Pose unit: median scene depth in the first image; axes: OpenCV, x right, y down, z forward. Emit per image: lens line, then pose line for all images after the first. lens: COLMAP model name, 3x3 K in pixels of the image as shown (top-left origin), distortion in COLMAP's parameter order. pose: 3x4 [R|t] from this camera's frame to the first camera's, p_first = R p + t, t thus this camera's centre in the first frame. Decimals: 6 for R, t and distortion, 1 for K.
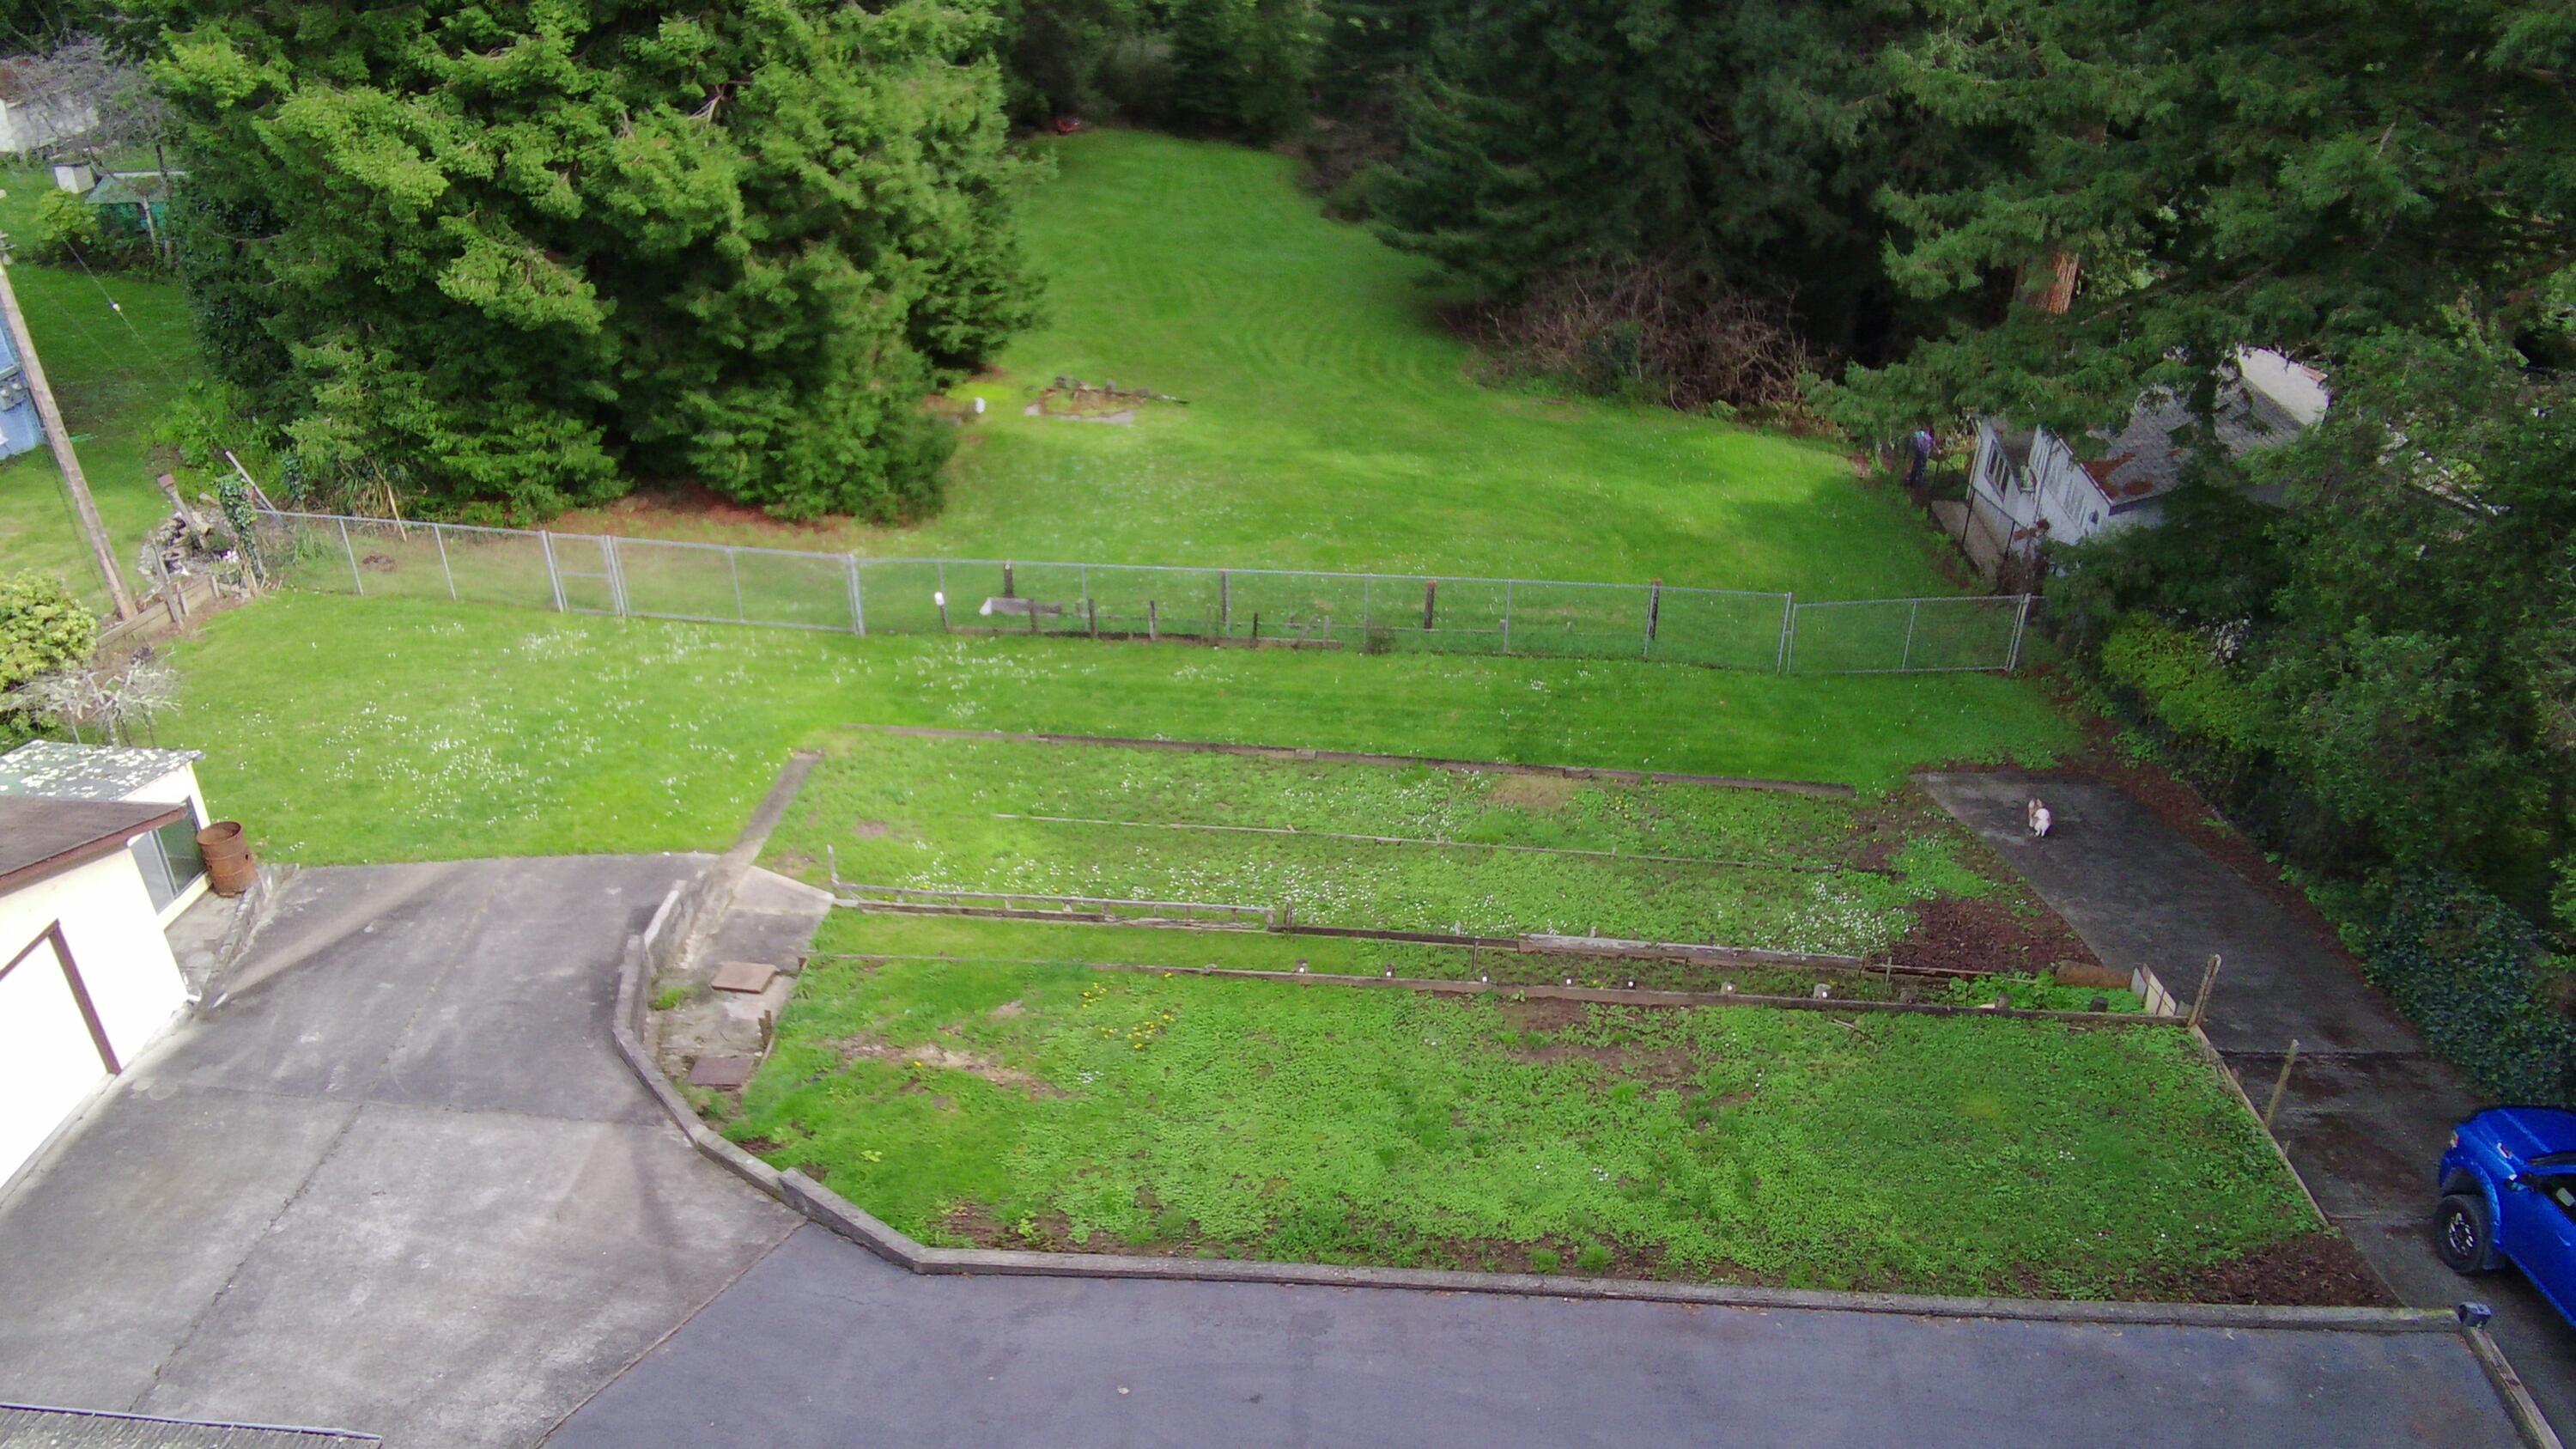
lens RADIAL K [[1704.3, 0, 1255.1], [0, 1704.3, 701.5], [0, 0, 1]] dist [0.042480, -0.101110]
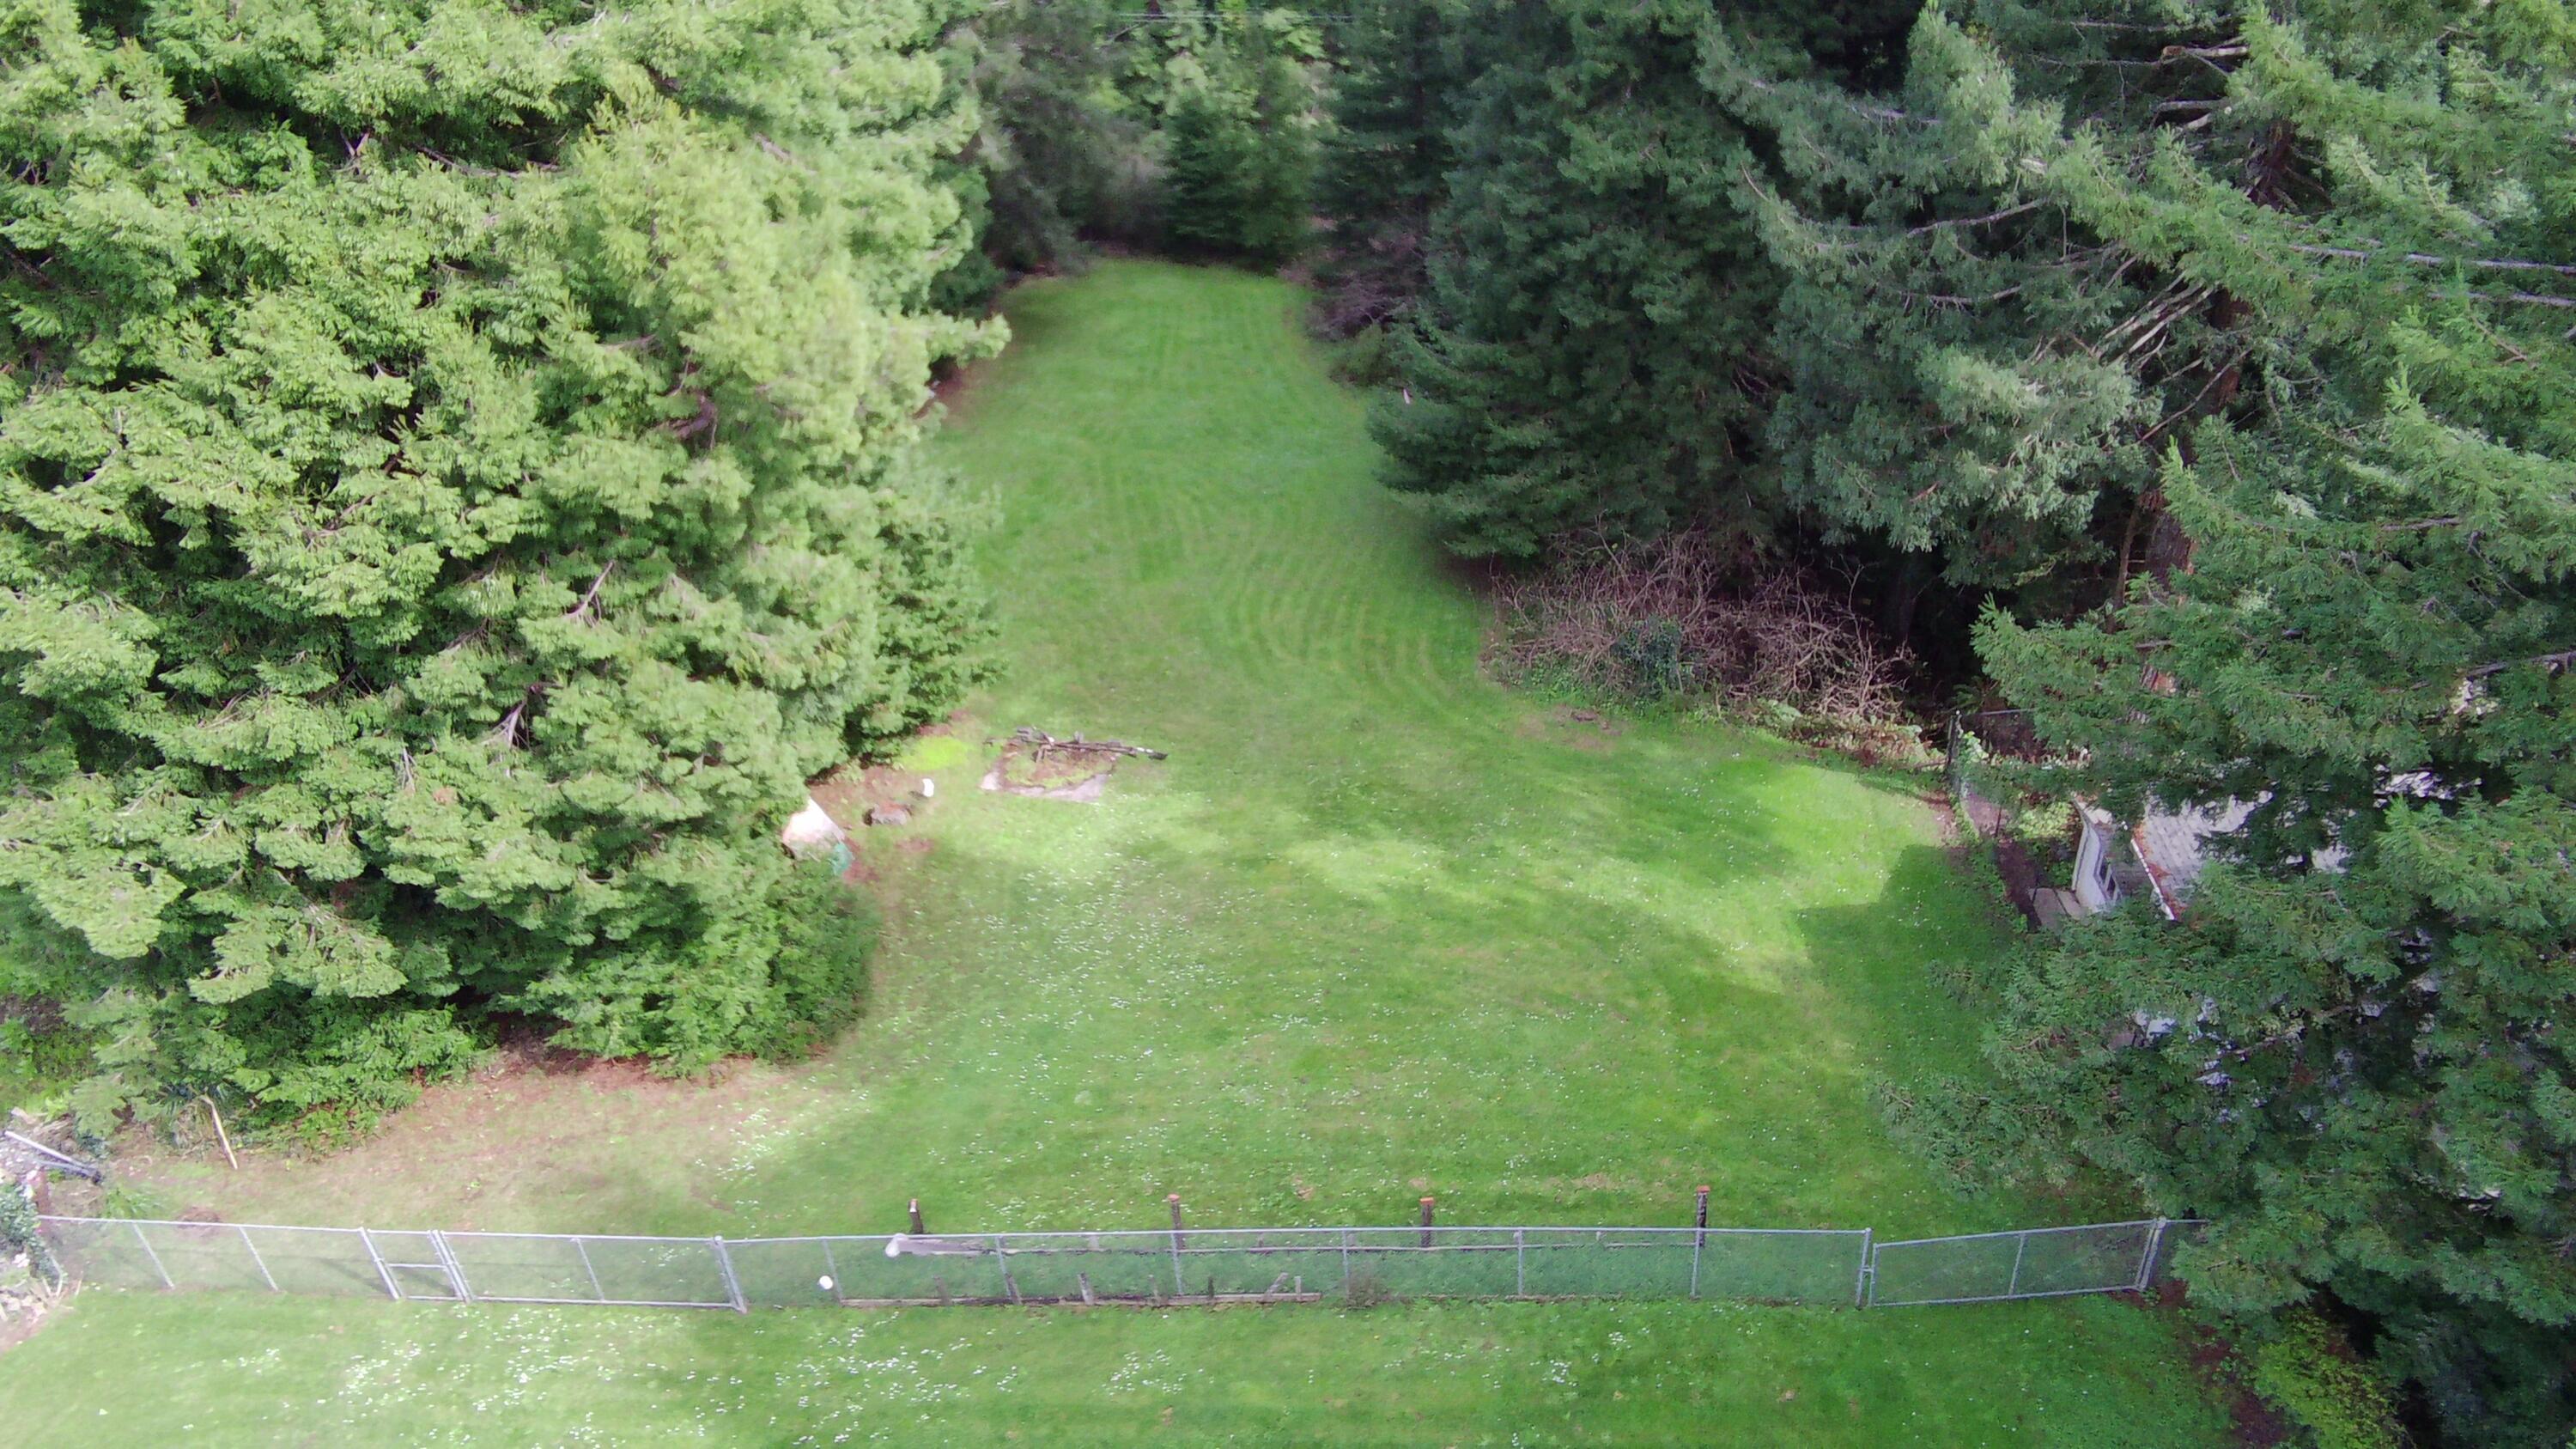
lens RADIAL K [[1704.3, 0, 1255.1], [0, 1704.3, 701.5], [0, 0, 1]] dist [0.042480, -0.101110]
pose [[0.997581, -0.054094, -0.043648, 0.052171], [0.055331, 0.998085, 0.027650, -0.250698], [0.042068, -0.029998, 0.998664, 0.135179]]
